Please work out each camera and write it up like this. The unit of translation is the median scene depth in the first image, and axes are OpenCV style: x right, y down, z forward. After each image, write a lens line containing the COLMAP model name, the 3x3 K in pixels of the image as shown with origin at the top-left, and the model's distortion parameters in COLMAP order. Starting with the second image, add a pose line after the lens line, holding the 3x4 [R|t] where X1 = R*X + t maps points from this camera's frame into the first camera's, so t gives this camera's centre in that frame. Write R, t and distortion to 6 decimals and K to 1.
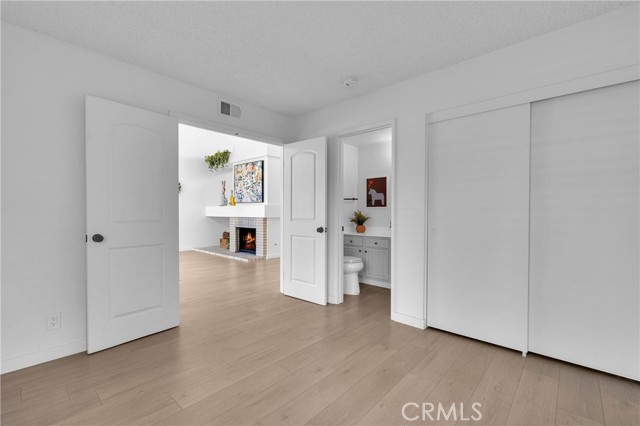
lens RADIAL K [[278.8, 0, 316.4], [0, 278.8, 215.0], [0, 0, 1]] dist [-0.000506, -0.000053]
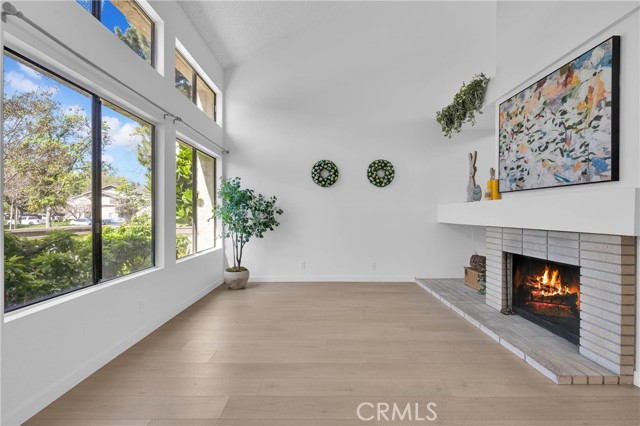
lens RADIAL K [[278.8, 0, 316.4], [0, 278.8, 215.0], [0, 0, 1]] dist [-0.000506, -0.000053]
pose [[0.663060, 0.004594, -0.748553, -0.174557], [-0.010107, 0.999945, -0.002816, -0.006047], [0.748498, 0.009432, 0.663070, 0.551923]]
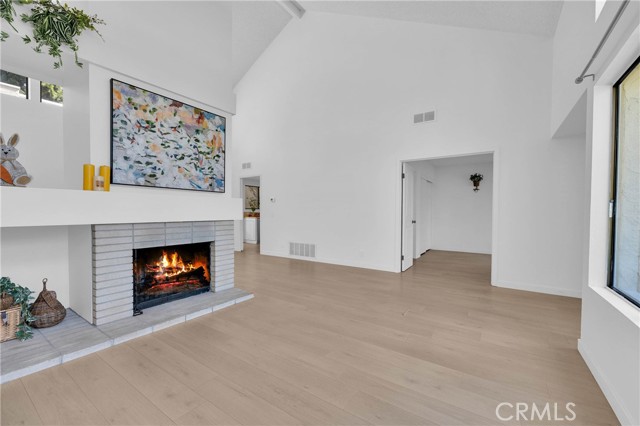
lens RADIAL K [[278.8, 0, 316.4], [0, 278.8, 215.0], [0, 0, 1]] dist [-0.000506, -0.000053]
pose [[-0.135849, -0.013784, 0.990634, -0.743311], [0.002247, 0.999896, 0.014221, -0.008157], [-0.990727, 0.004158, -0.135804, 0.853994]]
